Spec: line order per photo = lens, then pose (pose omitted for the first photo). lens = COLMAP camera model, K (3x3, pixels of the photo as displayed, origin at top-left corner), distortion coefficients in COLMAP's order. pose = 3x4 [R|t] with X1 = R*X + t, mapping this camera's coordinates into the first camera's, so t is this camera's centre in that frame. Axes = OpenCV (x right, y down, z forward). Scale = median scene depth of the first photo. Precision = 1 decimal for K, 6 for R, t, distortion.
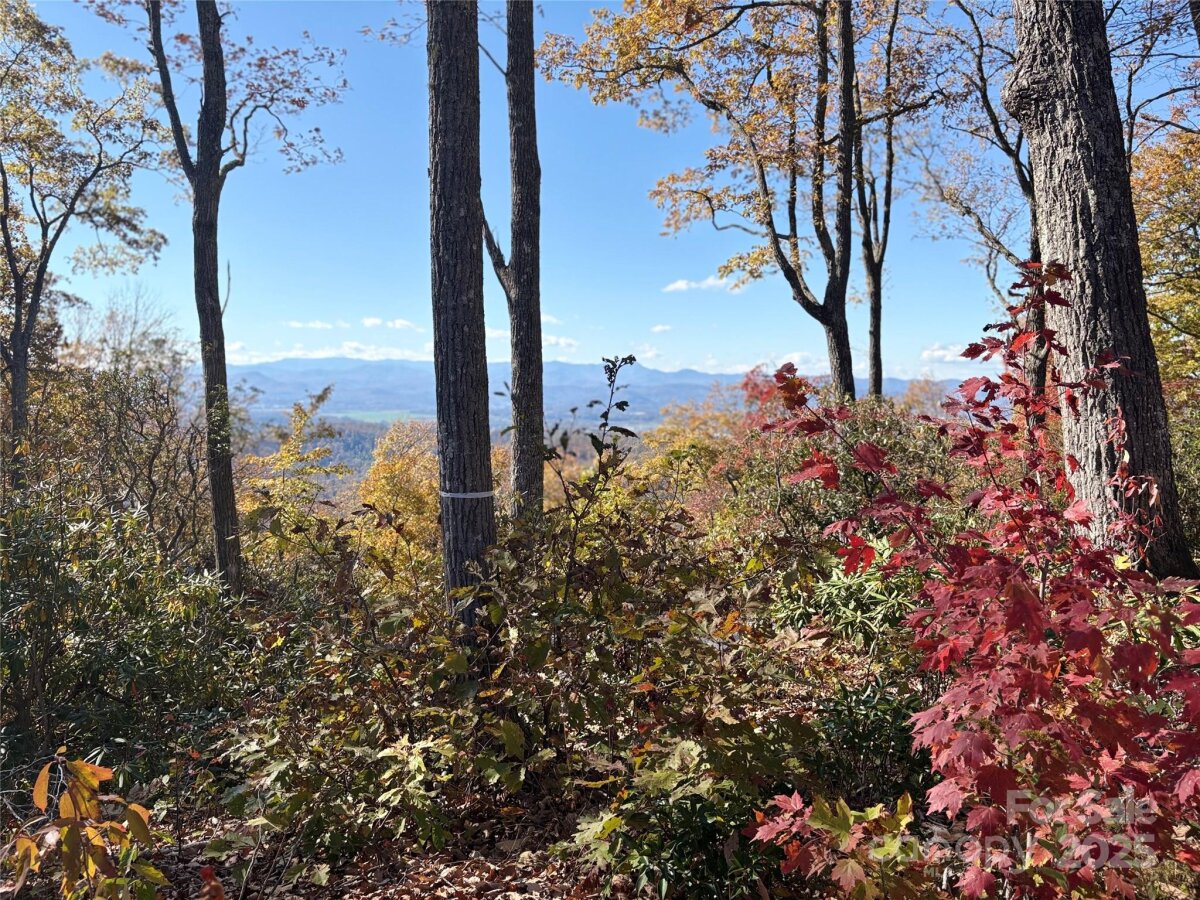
lens RADIAL K [[909.5, 0, 600.0], [0, 909.5, 450.0], [0, 0, 1]] dist [0.003491, -0.003072]
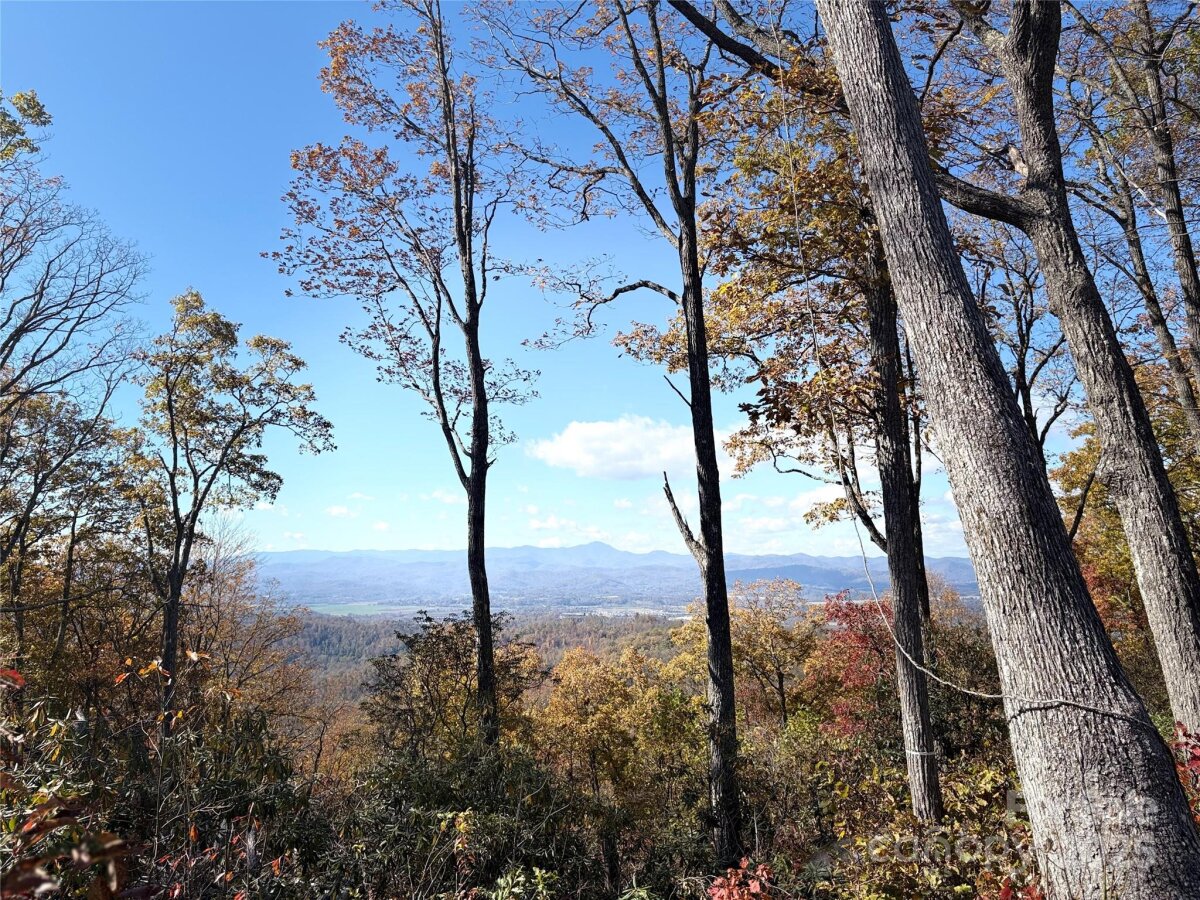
lens RADIAL K [[900.4, 0, 602.9], [0, 900.4, 463.9], [0, 0, 1]] dist [0.000178, 0.007563]
pose [[0.998948, -0.024319, 0.038881, -0.205877], [0.031156, 0.982004, -0.186272, -0.049991], [-0.033652, 0.187287, 0.981729, -0.231724]]
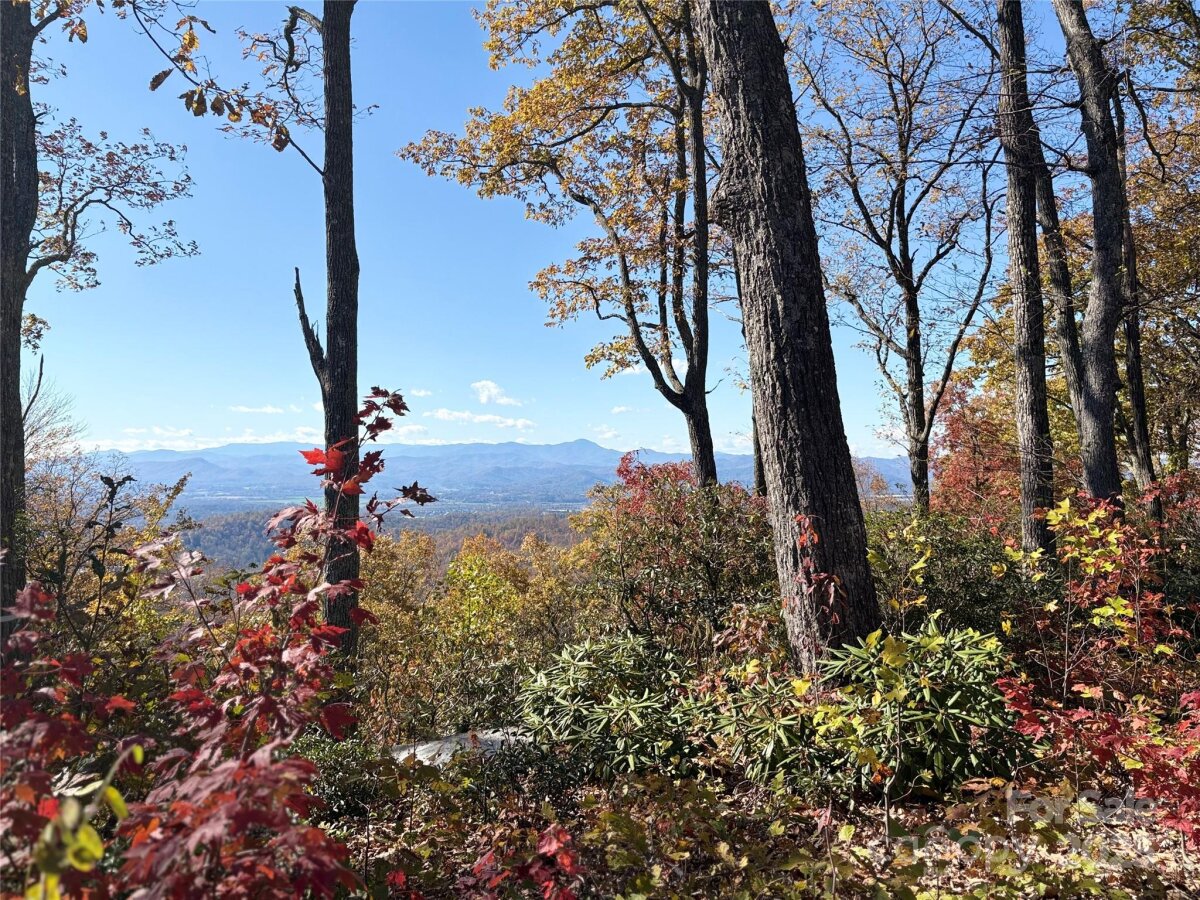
lens RADIAL K [[917.1, 0, 627.8], [0, 917.1, 448.9], [0, 0, 1]] dist [0.040953, -0.085086]
pose [[0.997061, -0.015186, 0.075094, 0.103406], [0.021927, 0.995721, -0.089766, -0.007386], [-0.073409, 0.091149, 0.993128, -0.005085]]
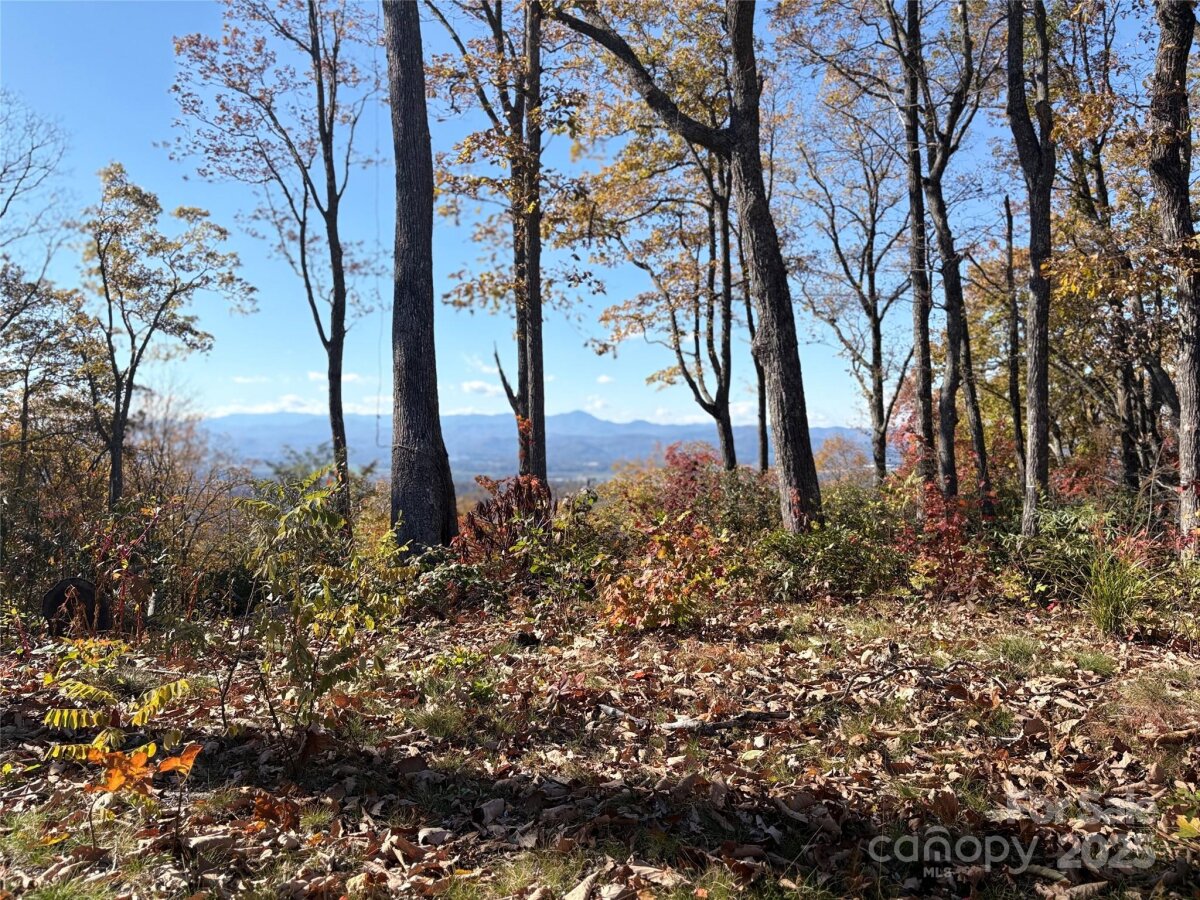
lens RADIAL K [[909.5, 0, 600.0], [0, 909.5, 450.0], [0, 0, 1]] dist [0.003491, -0.003072]
pose [[0.998588, -0.012802, 0.051554, -0.022702], [0.015665, 0.998335, -0.055518, -0.004351], [-0.050758, 0.056247, 0.997126, -0.481115]]
